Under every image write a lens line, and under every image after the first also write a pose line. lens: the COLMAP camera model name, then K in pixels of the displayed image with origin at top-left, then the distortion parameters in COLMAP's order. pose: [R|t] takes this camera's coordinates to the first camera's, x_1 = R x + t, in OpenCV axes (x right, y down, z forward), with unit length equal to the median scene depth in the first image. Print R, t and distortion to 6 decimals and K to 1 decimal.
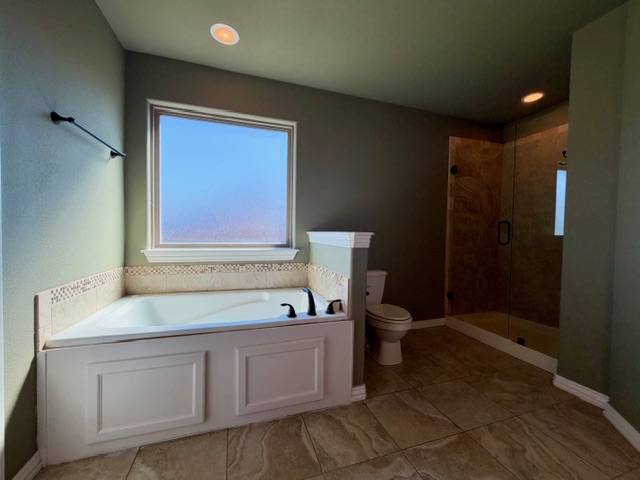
lens RADIAL K [[255.4, 0, 318.5], [0, 255.4, 238.1], [0, 0, 1]] dist [-0.003012, -0.000496]
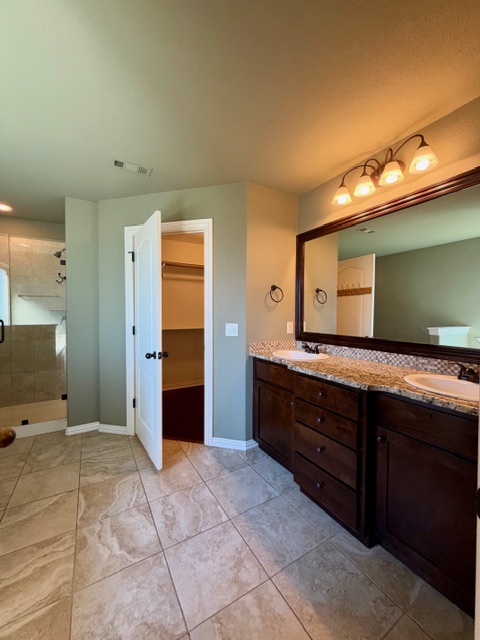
lens RADIAL K [[255.4, 0, 240.1], [0, 255.4, 317.9], [0, 0, 1]] dist [-0.003012, -0.000496]
pose [[-0.218357, -0.039686, 0.975062, -0.846454], [0.012693, 0.998973, 0.043502, -0.181317], [-0.975786, 0.021875, -0.217629, 0.413135]]
